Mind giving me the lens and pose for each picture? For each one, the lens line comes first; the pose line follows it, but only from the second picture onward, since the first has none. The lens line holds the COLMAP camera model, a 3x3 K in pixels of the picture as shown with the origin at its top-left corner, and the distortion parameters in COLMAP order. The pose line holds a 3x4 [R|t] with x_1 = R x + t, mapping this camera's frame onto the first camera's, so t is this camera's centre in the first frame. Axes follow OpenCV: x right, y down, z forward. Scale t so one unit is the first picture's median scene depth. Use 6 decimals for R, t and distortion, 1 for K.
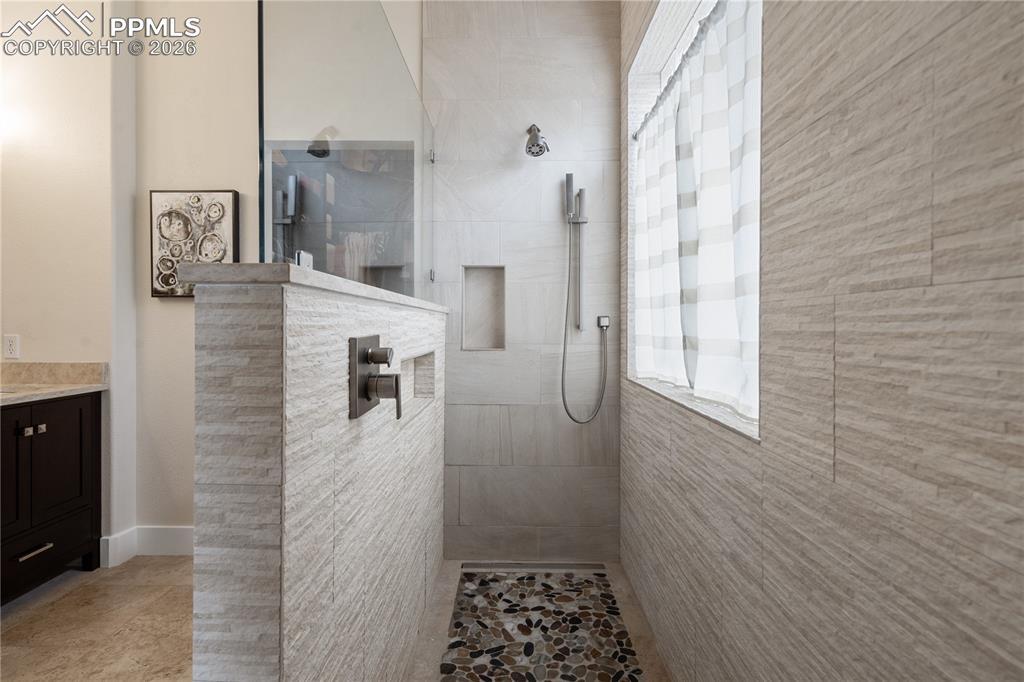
lens RADIAL K [[475.2, 0, 509.9], [0, 475.2, 329.3], [0, 0, 1]] dist [-0.001559, -0.000870]
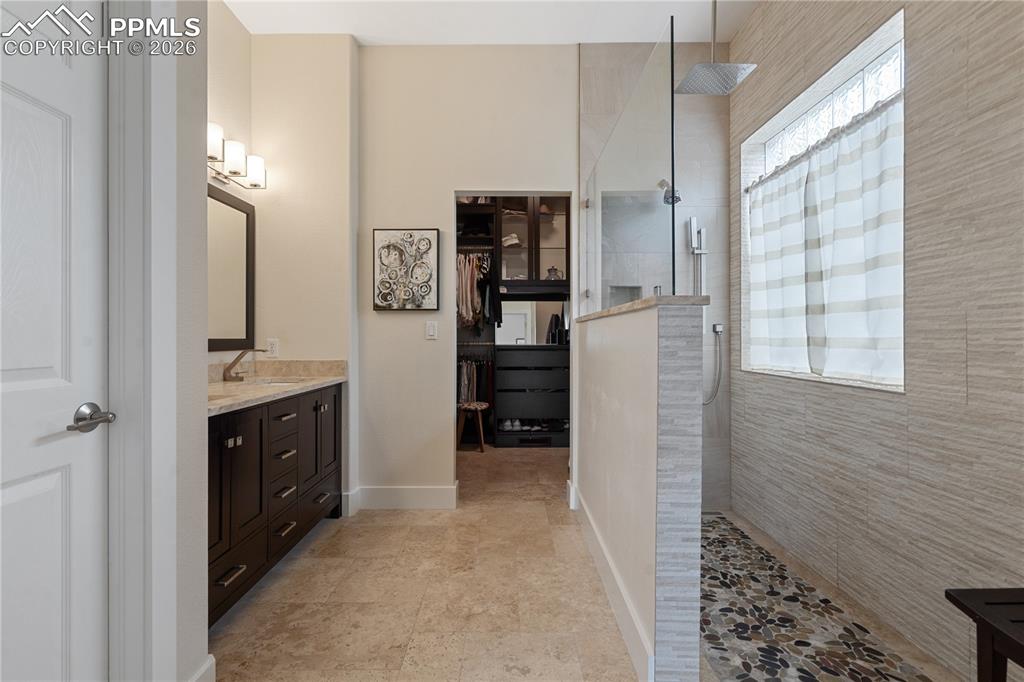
lens RADIAL K [[471.4, 0, 508.5], [0, 471.4, 336.6], [0, 0, 1]] dist [-0.000495, 0.000215]
pose [[0.999880, -0.003184, 0.015186, -0.424157], [0.003290, 0.999970, -0.006987, 0.015511], [-0.015163, 0.007036, 0.999860, -0.316388]]
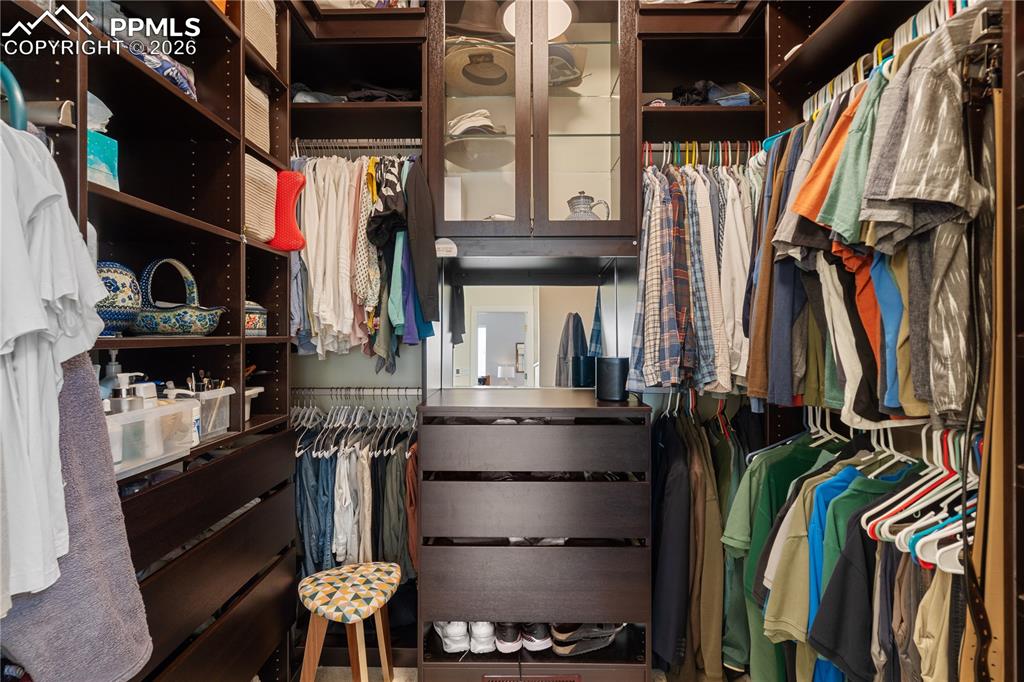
lens RADIAL K [[472.8, 0, 505.2], [0, 472.8, 333.0], [0, 0, 1]] dist [-0.000236, 0.000689]
pose [[0.999996, -0.002800, -0.000929, -0.316623], [0.002792, 0.999962, -0.008201, -0.067711], [0.000952, 0.008198, 0.999966, 1.078761]]
